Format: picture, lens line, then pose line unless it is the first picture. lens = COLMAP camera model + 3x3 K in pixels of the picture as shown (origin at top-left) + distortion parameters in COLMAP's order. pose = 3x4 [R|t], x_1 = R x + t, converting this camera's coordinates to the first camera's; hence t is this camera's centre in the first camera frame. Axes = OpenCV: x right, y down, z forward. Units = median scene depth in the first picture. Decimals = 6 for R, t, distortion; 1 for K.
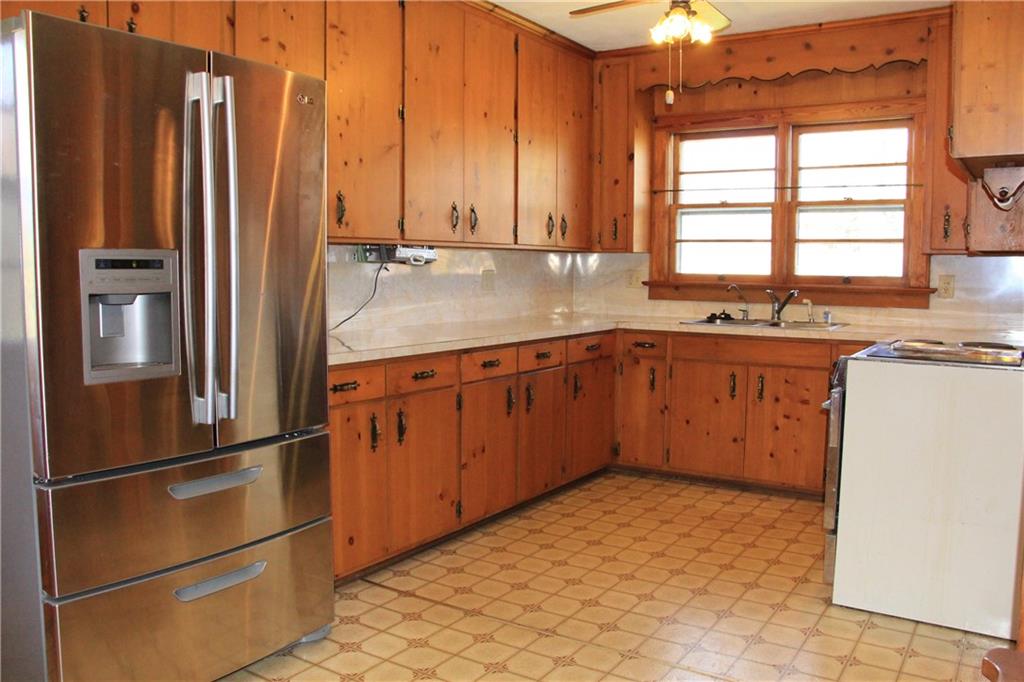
lens RADIAL K [[842.6, 0, 518.8], [0, 842.6, 349.1], [0, 0, 1]] dist [-0.181617, 0.153289]
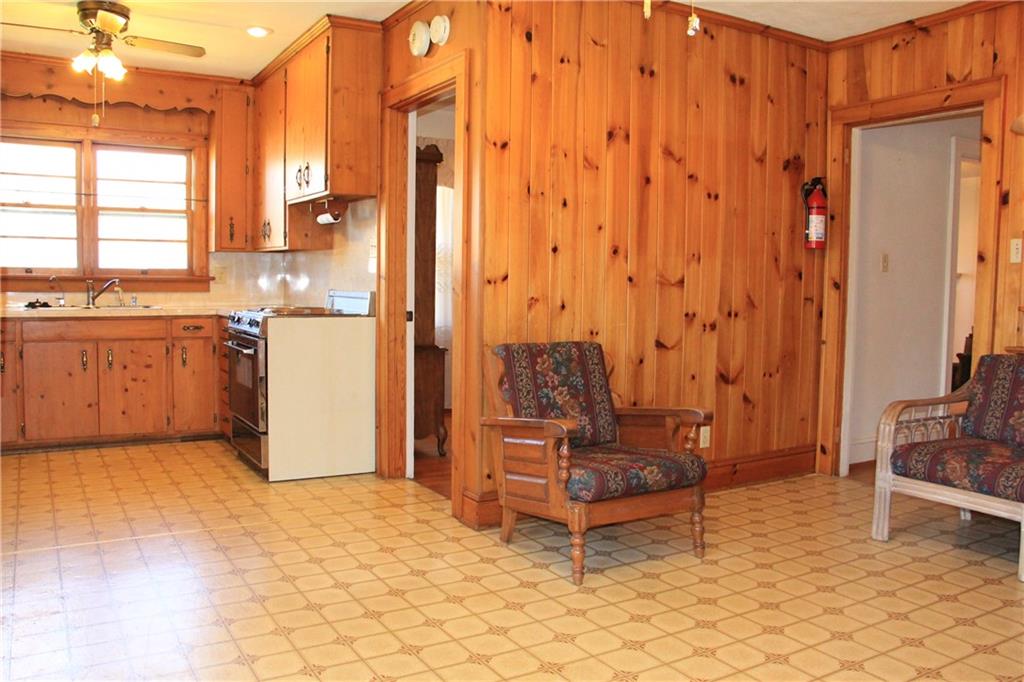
lens RADIAL K [[842.6, 0, 518.8], [0, 842.6, 349.1], [0, 0, 1]] dist [-0.181617, 0.153289]
pose [[0.437446, -0.070268, 0.896495, -0.510064], [0.074276, 0.996359, 0.041852, 0.026376], [-0.896172, 0.048280, 0.441072, -0.065348]]
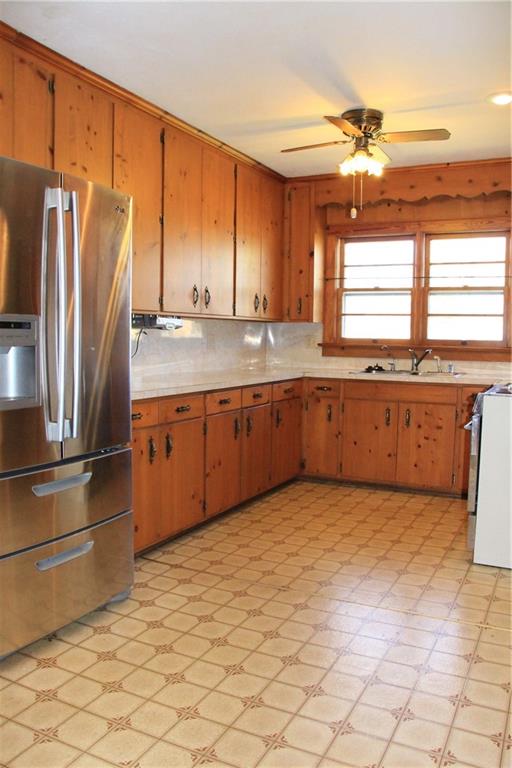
lens RADIAL K [[632.0, 0, 255.7], [0, 632.0, 392.5], [0, 0, 1]] dist [-0.181617, 0.153289]
pose [[0.994647, -0.003665, 0.103271, -0.076757], [0.004327, 0.999972, -0.006184, 0.008165], [-0.103245, 0.006598, 0.994634, -0.036046]]
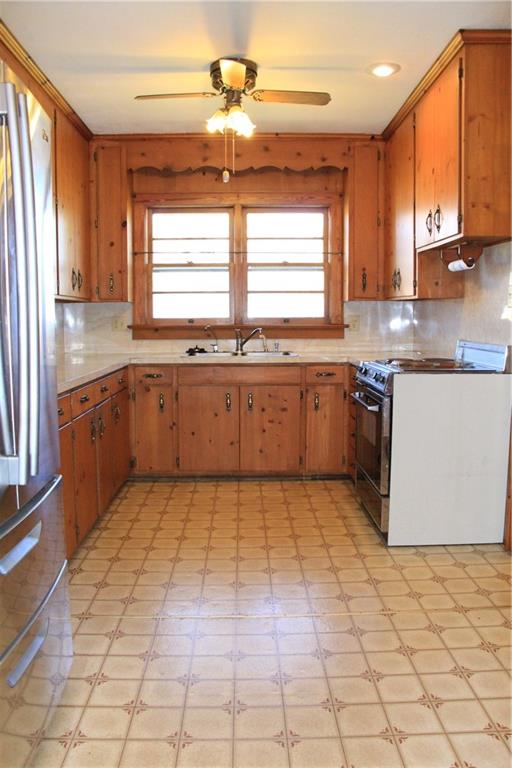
lens RADIAL K [[632.0, 0, 255.7], [0, 632.0, 392.5], [0, 0, 1]] dist [-0.181617, 0.153289]
pose [[0.829275, -0.075245, 0.553752, -0.259762], [0.062826, 0.997165, 0.041413, -0.010032], [-0.555298, 0.000447, 0.831651, 0.149529]]
